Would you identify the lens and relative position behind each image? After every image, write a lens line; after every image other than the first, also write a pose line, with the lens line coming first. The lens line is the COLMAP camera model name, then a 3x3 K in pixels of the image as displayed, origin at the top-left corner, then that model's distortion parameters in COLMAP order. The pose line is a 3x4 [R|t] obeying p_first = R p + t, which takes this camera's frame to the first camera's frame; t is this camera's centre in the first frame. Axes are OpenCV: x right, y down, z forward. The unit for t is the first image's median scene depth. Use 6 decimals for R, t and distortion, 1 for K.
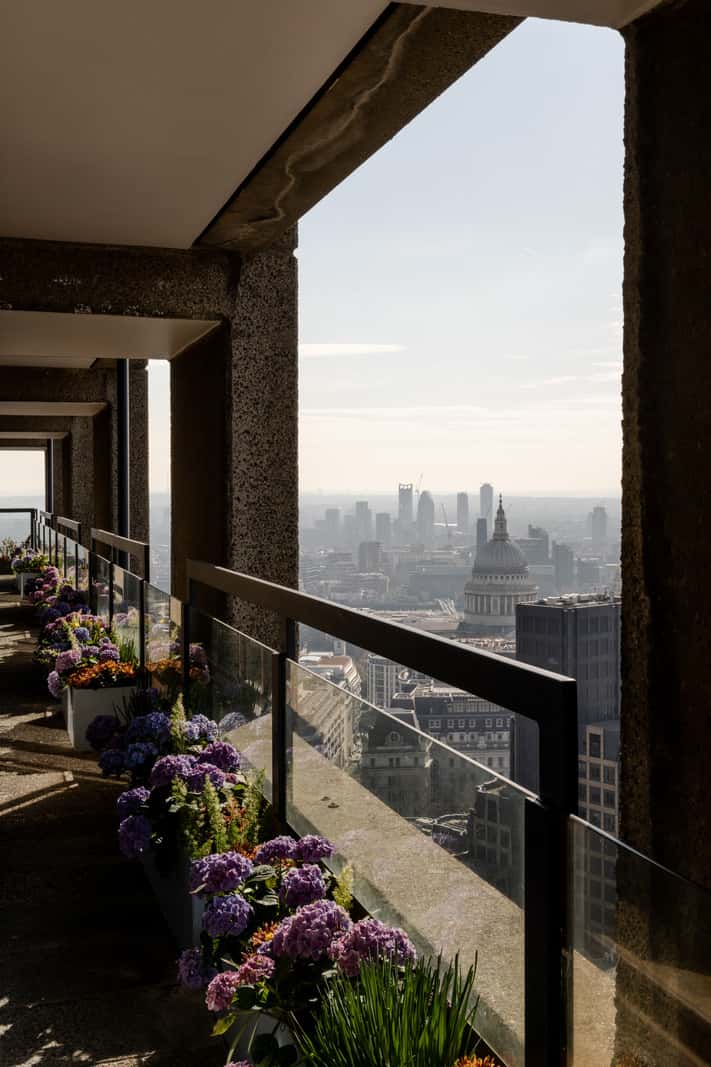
lens RADIAL K [[1180.9, 0, 355.5], [0, 1180.9, 533.5], [0, 0, 1]] dist [0.003800, -0.003046]
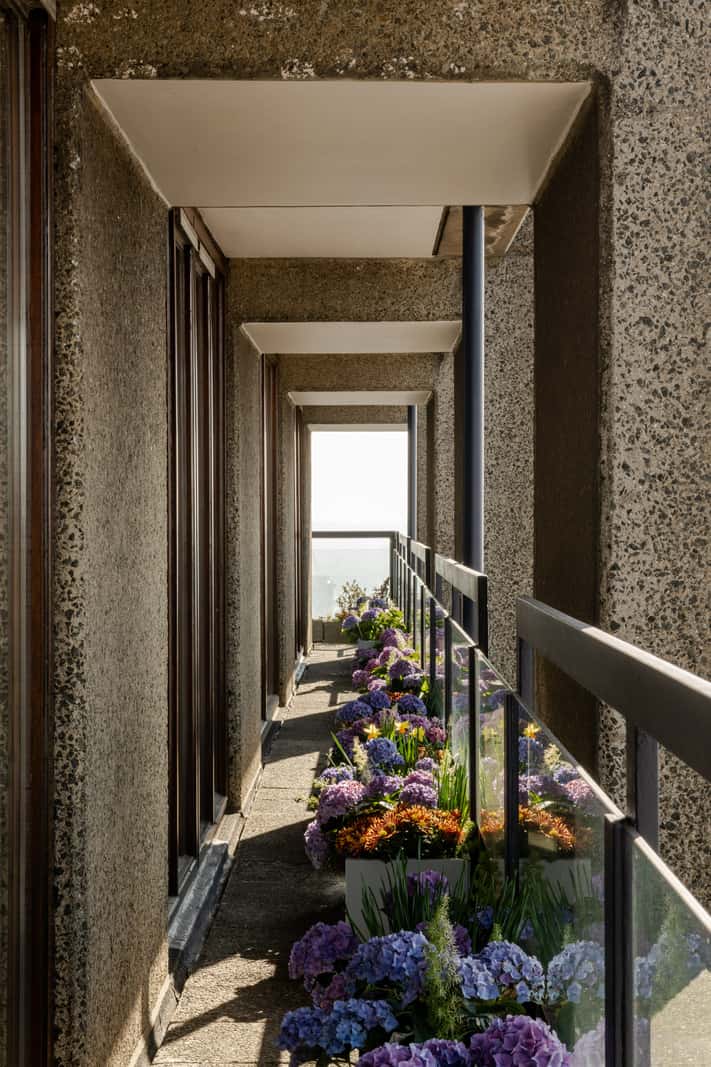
lens RADIAL K [[2006.1, 0, 355.5], [0, 2006.1, 533.5], [0, 0, 1]] dist [0.028652, 0.177959]
pose [[0.952452, 0.003929, -0.304663, 0.038403], [-0.011907, 0.999633, -0.024331, 0.016610], [0.304456, 0.026802, 0.952149, 0.227136]]
